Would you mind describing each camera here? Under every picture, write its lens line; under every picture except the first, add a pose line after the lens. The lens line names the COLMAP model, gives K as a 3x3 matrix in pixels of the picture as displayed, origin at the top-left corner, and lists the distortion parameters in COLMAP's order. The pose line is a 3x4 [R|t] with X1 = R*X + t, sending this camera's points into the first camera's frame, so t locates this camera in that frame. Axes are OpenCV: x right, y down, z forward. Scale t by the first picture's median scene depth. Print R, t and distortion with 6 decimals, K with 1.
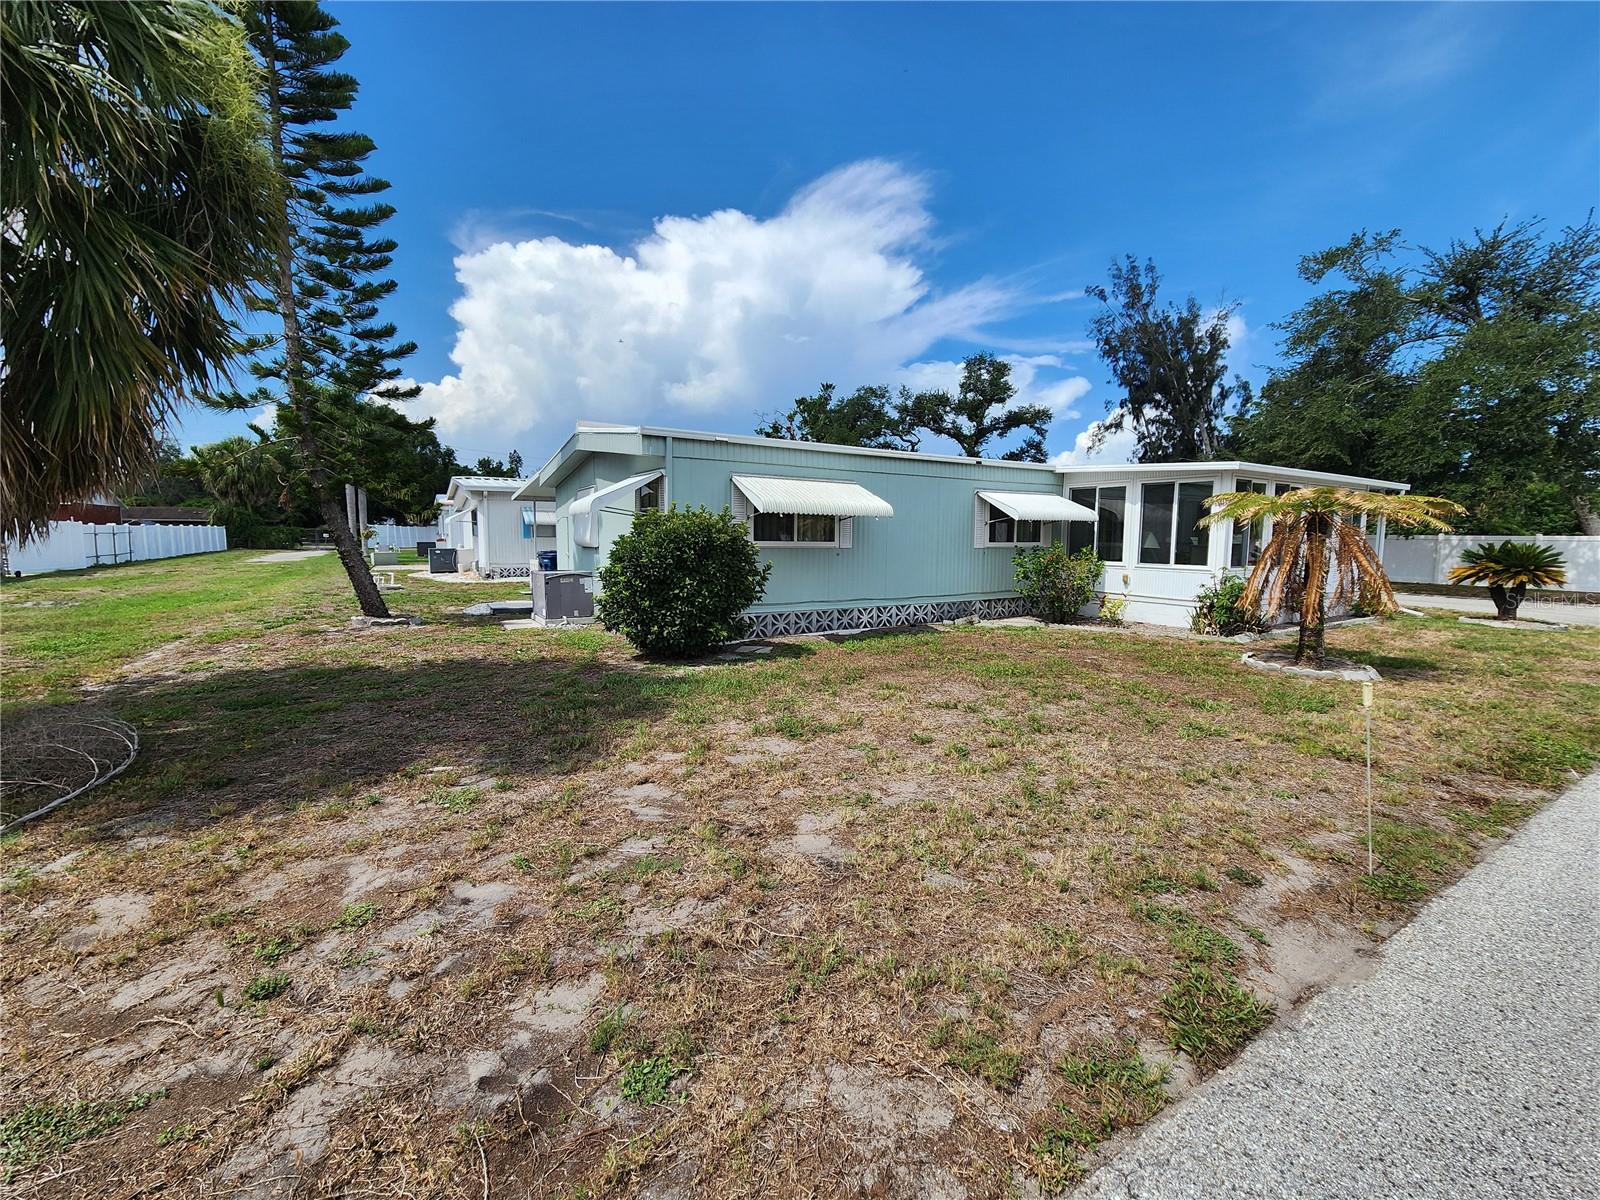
lens RADIAL K [[651.2, 0, 803.5], [0, 651.2, 592.9], [0, 0, 1]] dist [0.003628, 0.000427]
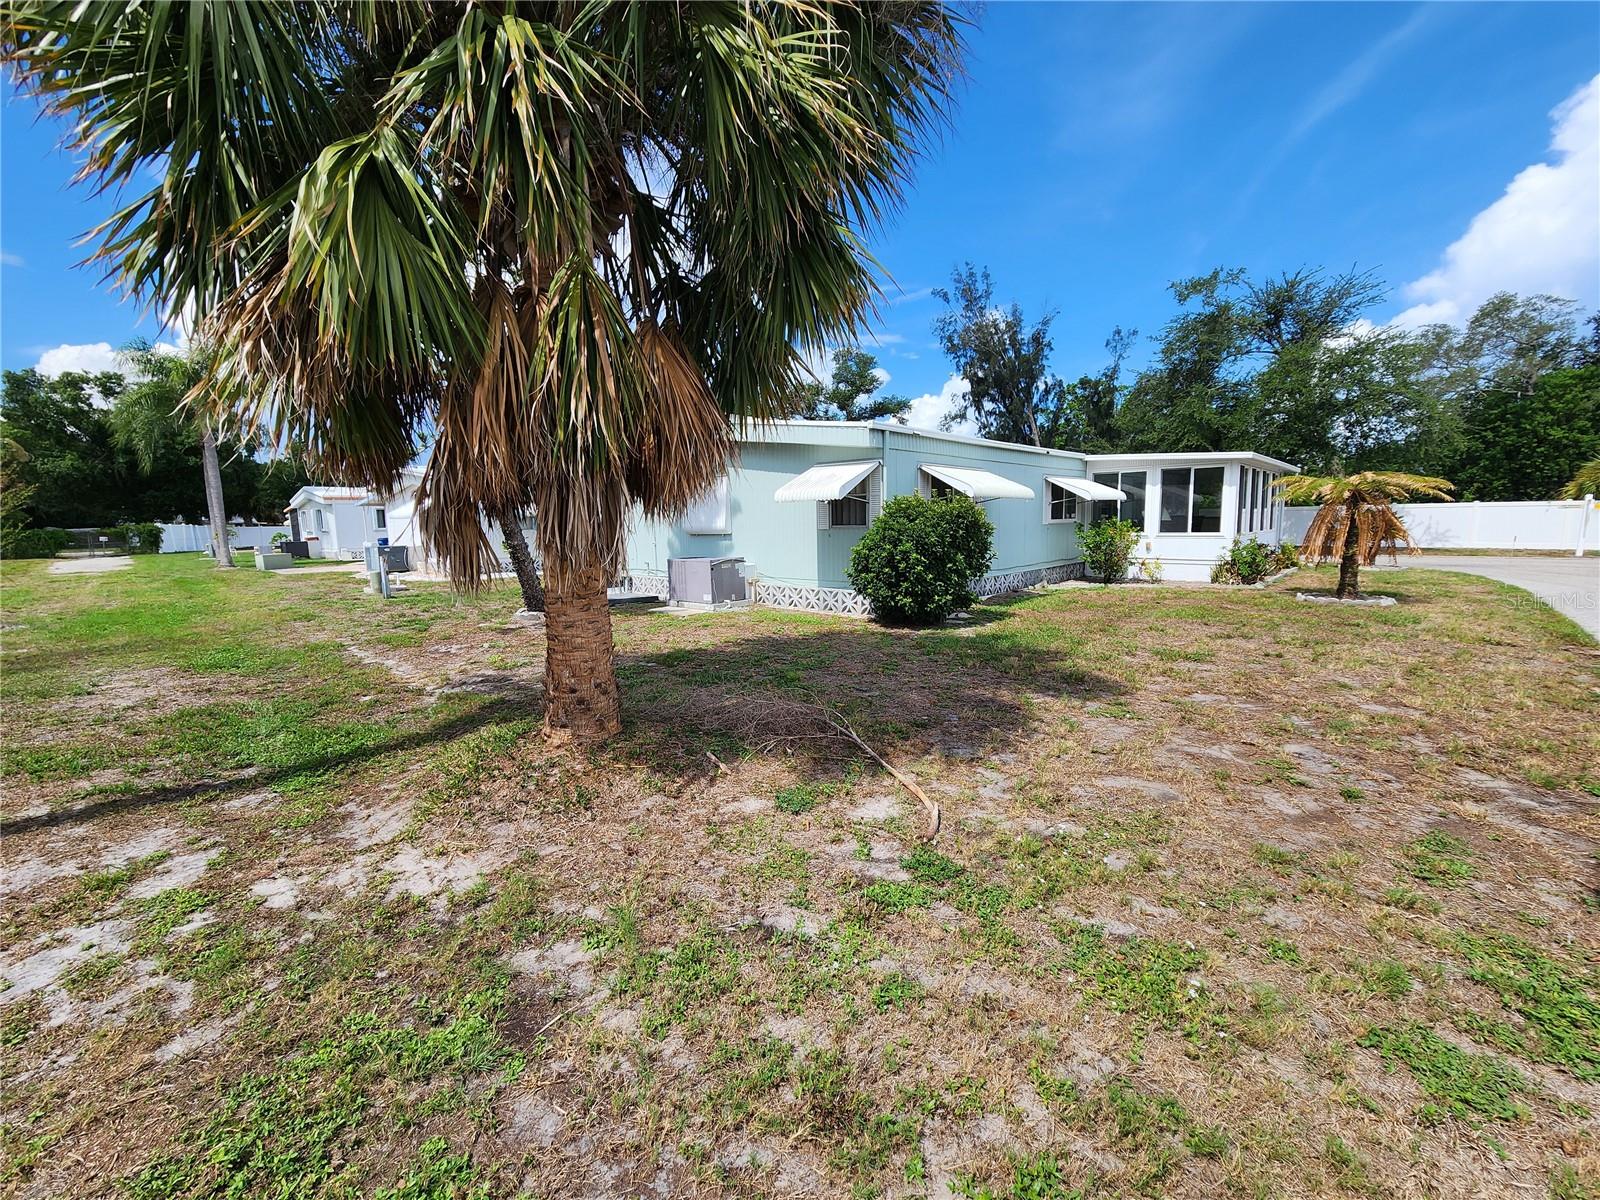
lens RADIAL K [[651.2, 0, 793.8], [0, 651.2, 591.9], [0, 0, 1]] dist [0.003628, 0.000427]
pose [[0.966430, -0.054535, 0.251075, -0.272973], [0.049801, 0.998442, 0.025177, 0.000858], [-0.252057, -0.011828, 0.967640, -0.020462]]
